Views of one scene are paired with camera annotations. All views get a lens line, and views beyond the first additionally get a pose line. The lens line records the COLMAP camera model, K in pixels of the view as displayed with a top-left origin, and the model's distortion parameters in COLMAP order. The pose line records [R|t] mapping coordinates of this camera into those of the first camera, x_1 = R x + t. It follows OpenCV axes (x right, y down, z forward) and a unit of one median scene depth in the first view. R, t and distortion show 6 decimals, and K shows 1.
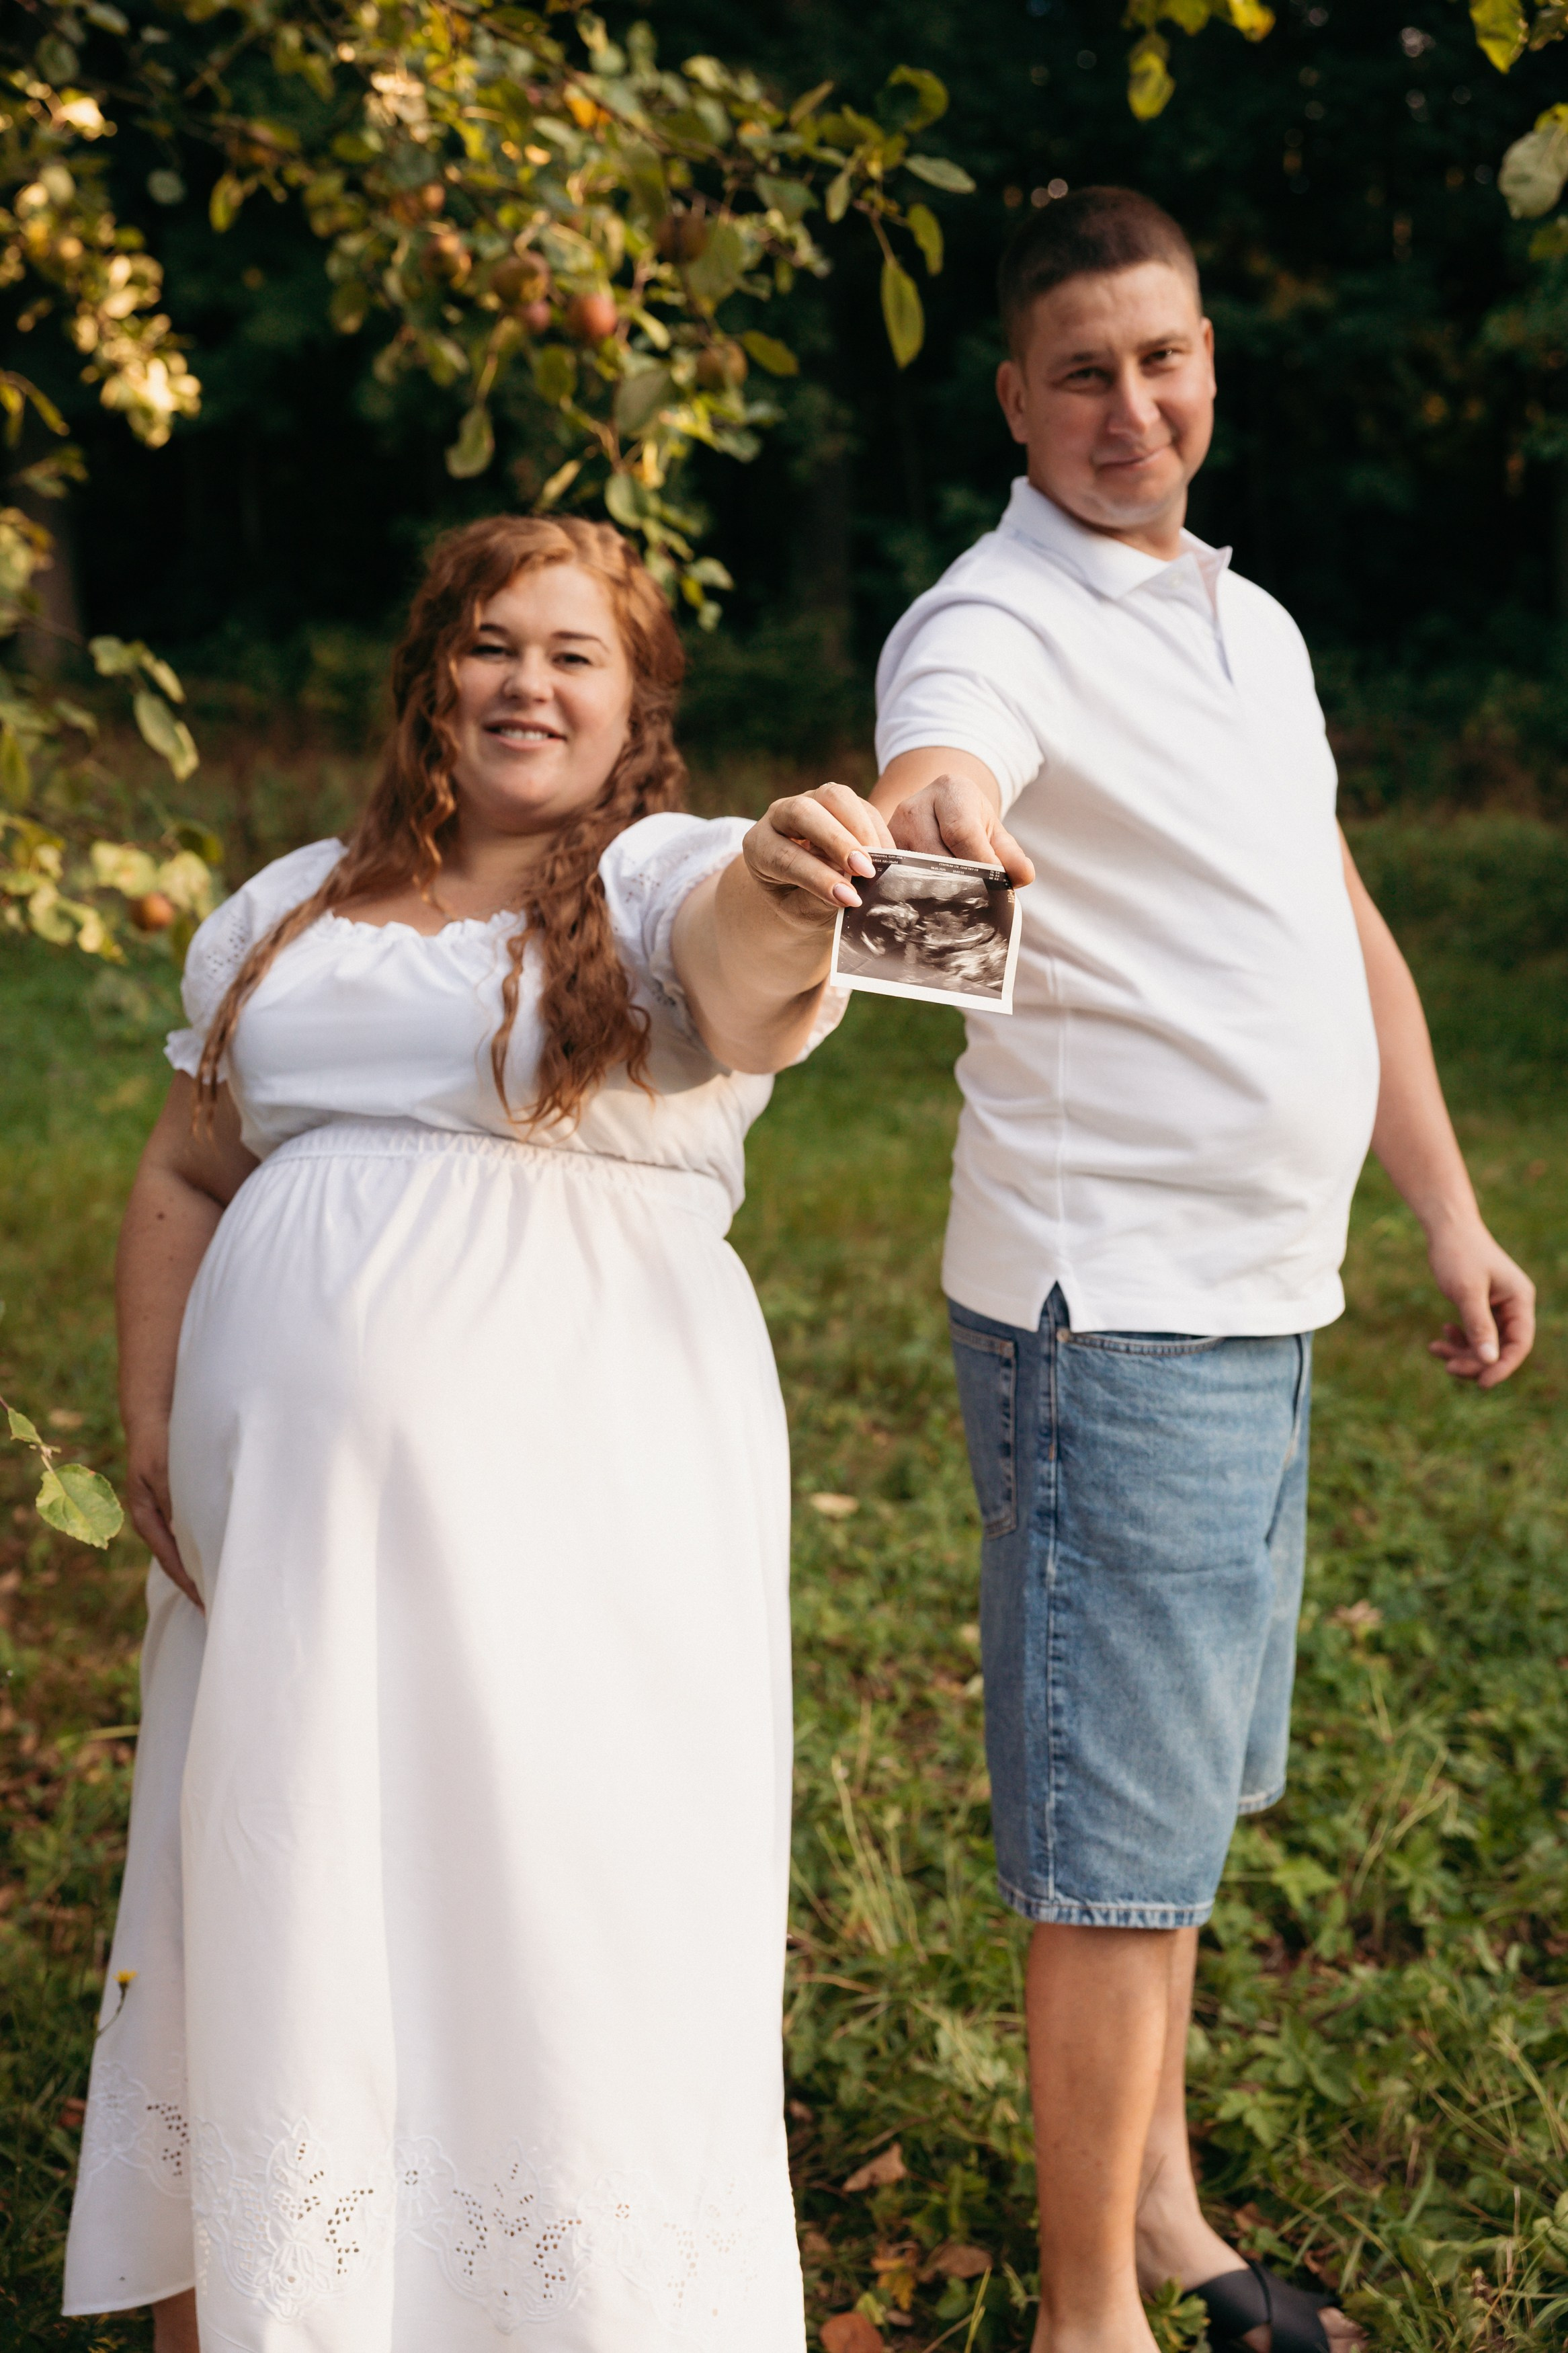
lens RADIAL K [[3011.5, 0, 784.0], [0, 3011.5, 1176.5], [0, 0, 1]] dist [-0.173172, 0.812183]
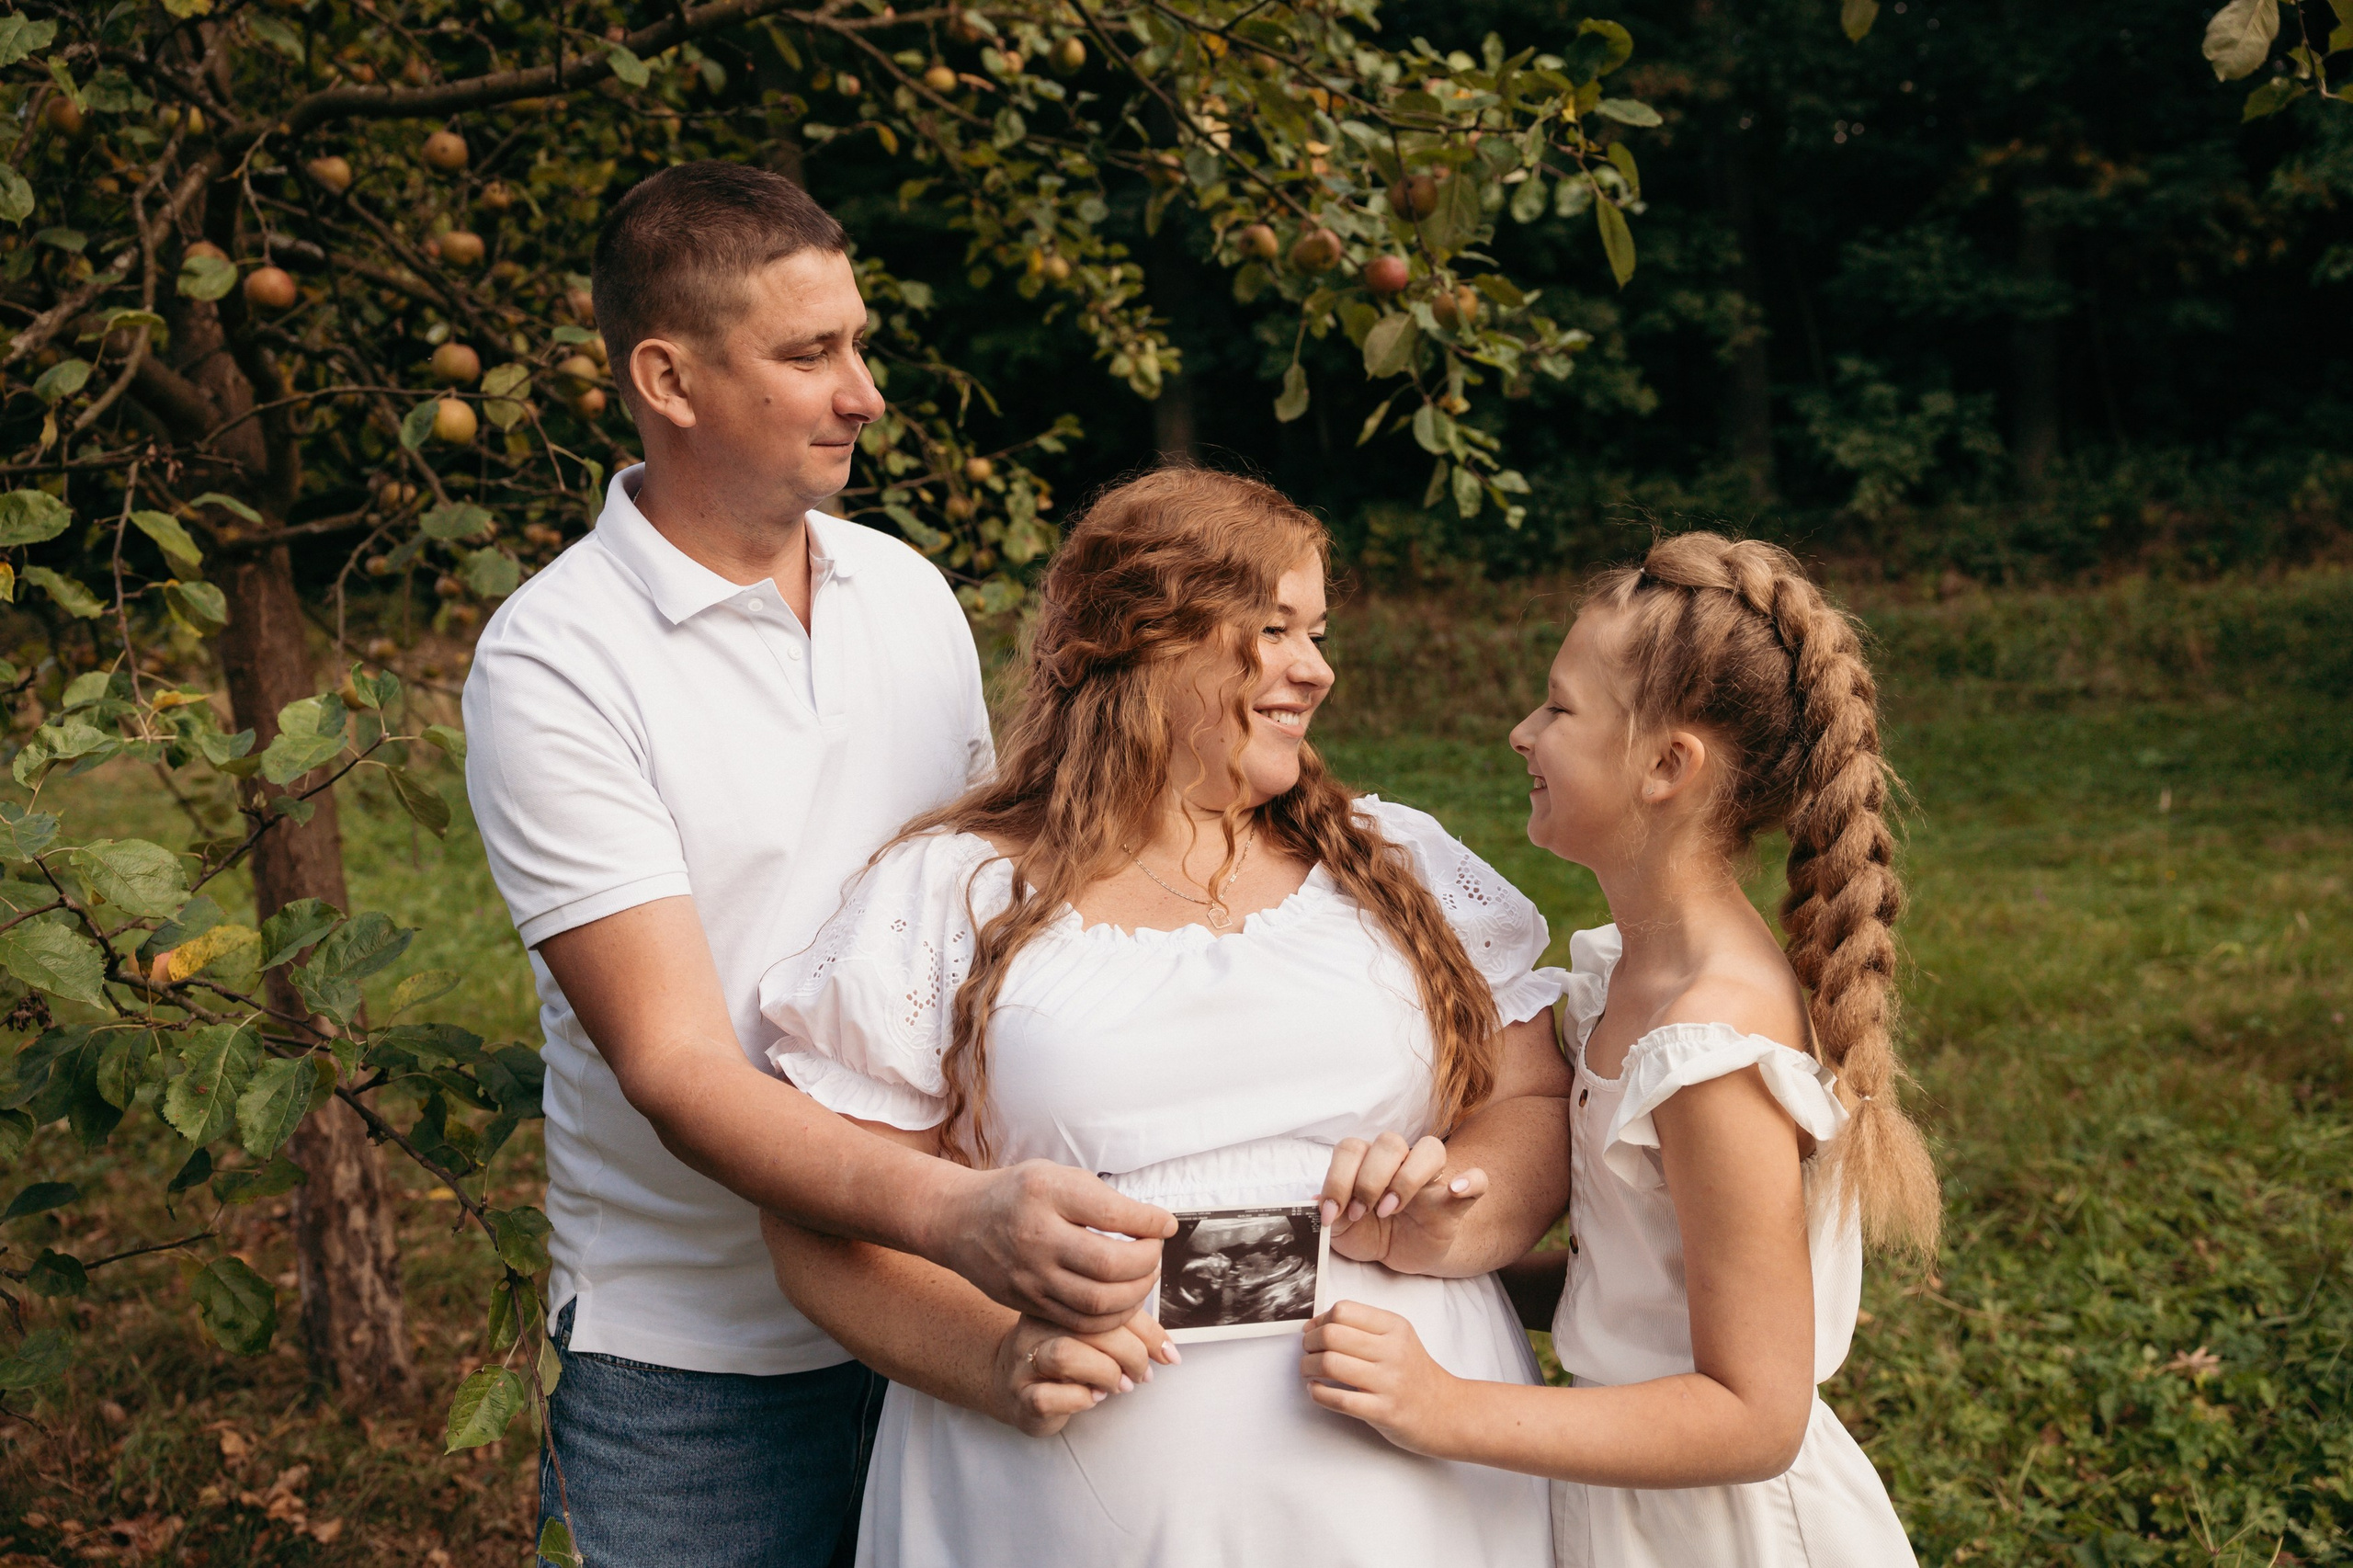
lens RADIAL K [[2211.0, 0, 1176.5], [0, 2211.0, 784.0], [0, 0, 1]] dist [0.001848, -0.000243]
pose [[0.967441, -0.059116, -0.246097, 0.039759], [0.045878, 0.997192, -0.059185, -0.030111], [0.248904, 0.045967, 0.967437, 0.108990]]
